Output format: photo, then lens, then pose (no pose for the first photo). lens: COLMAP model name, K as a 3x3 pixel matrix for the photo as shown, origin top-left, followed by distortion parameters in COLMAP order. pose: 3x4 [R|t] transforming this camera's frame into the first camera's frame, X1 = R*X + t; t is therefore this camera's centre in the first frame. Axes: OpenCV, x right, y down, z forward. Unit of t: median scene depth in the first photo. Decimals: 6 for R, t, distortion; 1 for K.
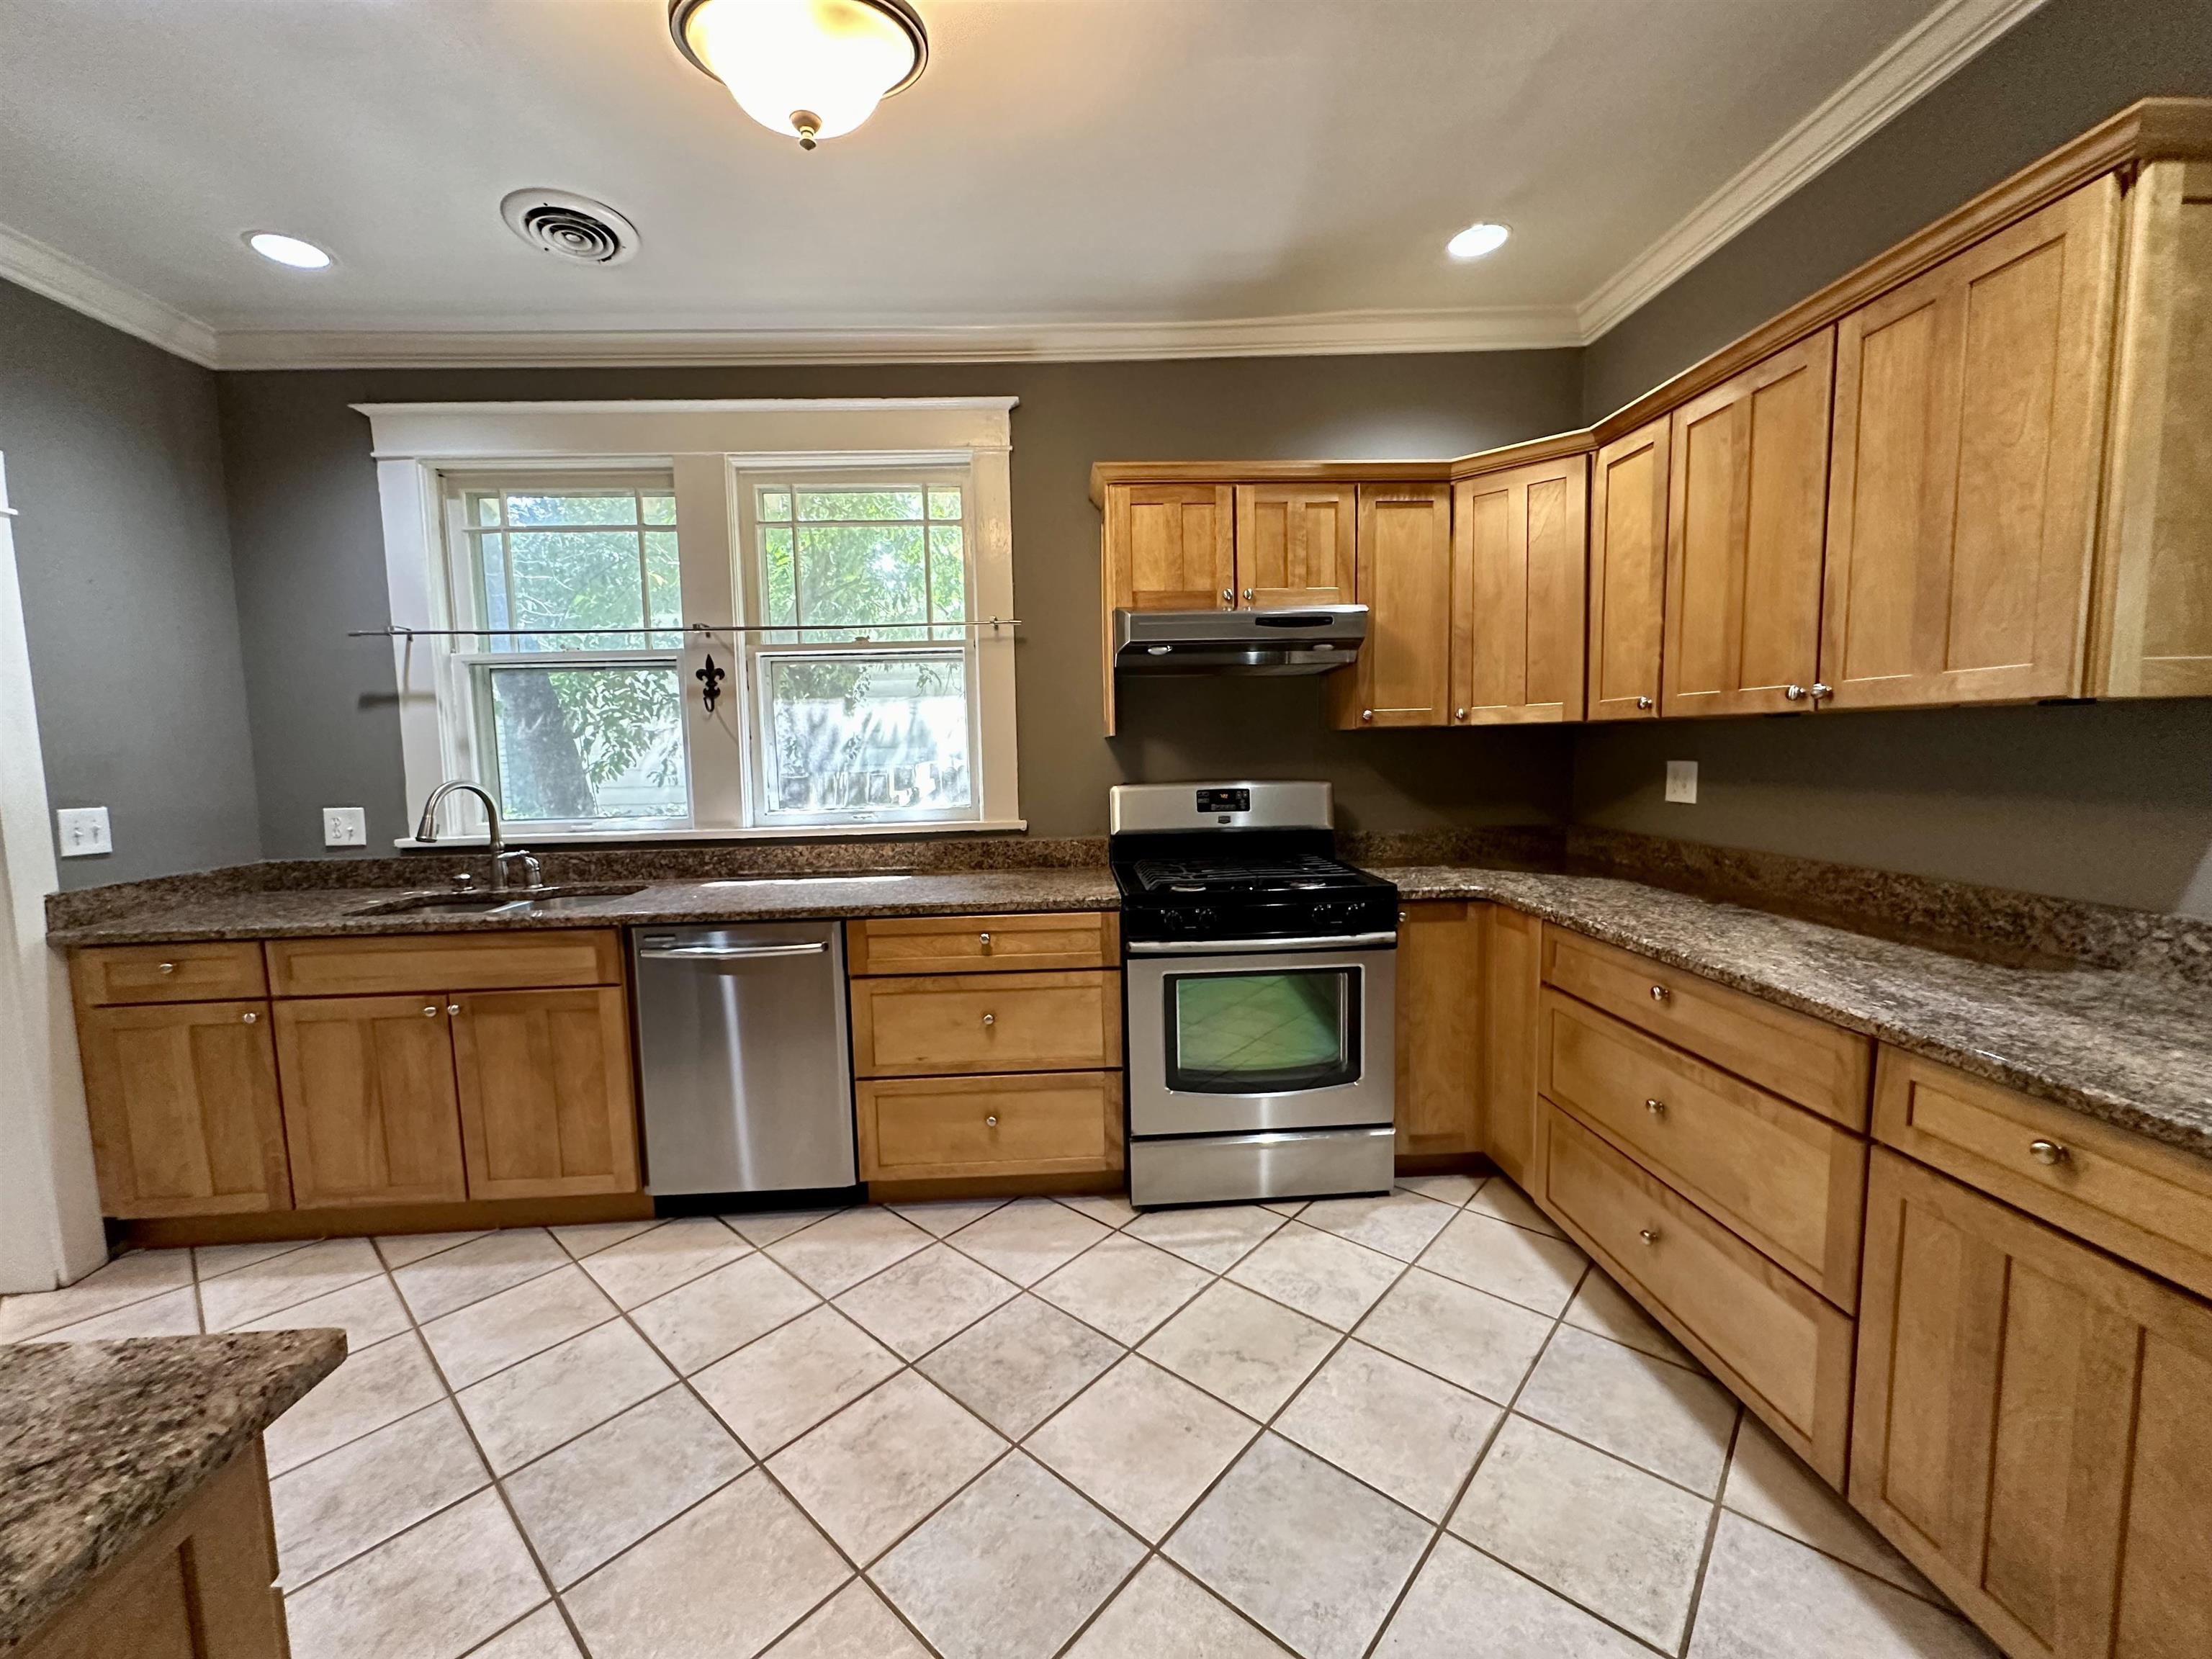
lens RADIAL K [[882.0, 0, 1108.2], [0, 882.0, 827.3], [0, 0, 1]] dist [-0.000161, 0.000245]
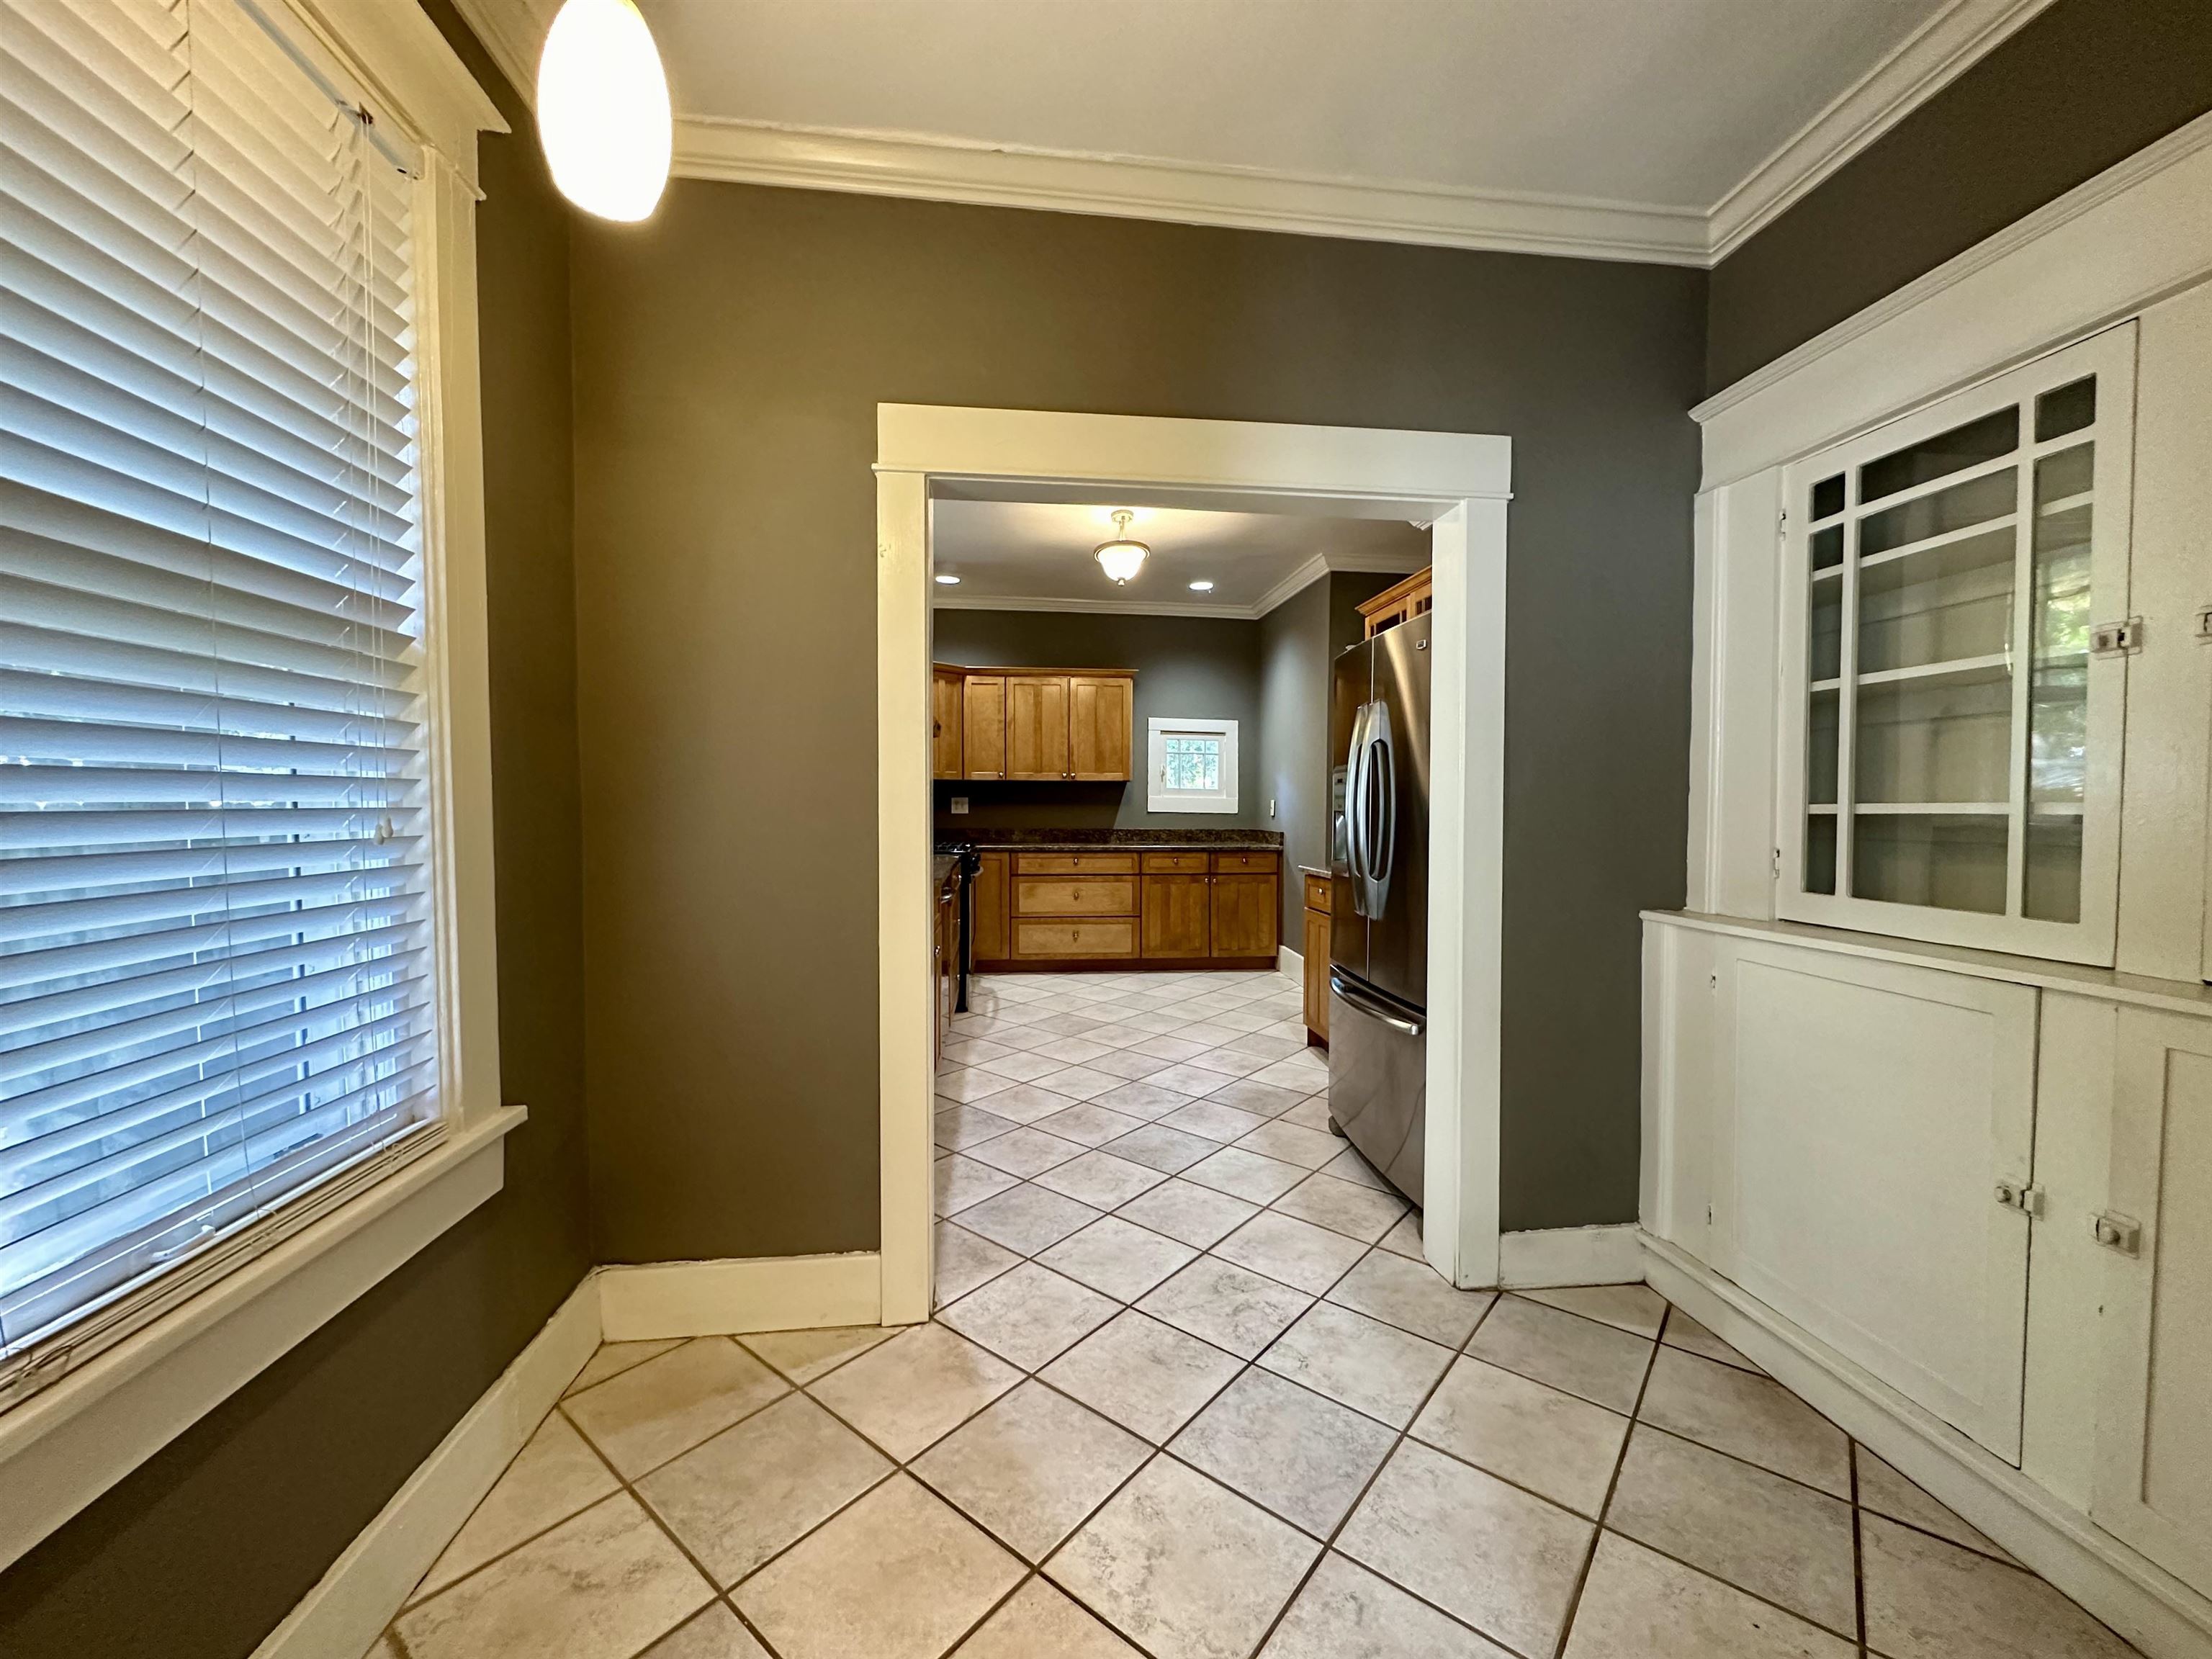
lens RADIAL K [[881.2, 0, 1106.0], [0, 881.2, 829.5], [0, 0, 1]] dist [-0.003887, 0.000710]
pose [[-0.047521, -0.007997, 0.998838, -2.104055], [0.090994, 0.995775, 0.012302, 0.026604], [-0.994717, 0.091473, -0.046593, 0.779263]]
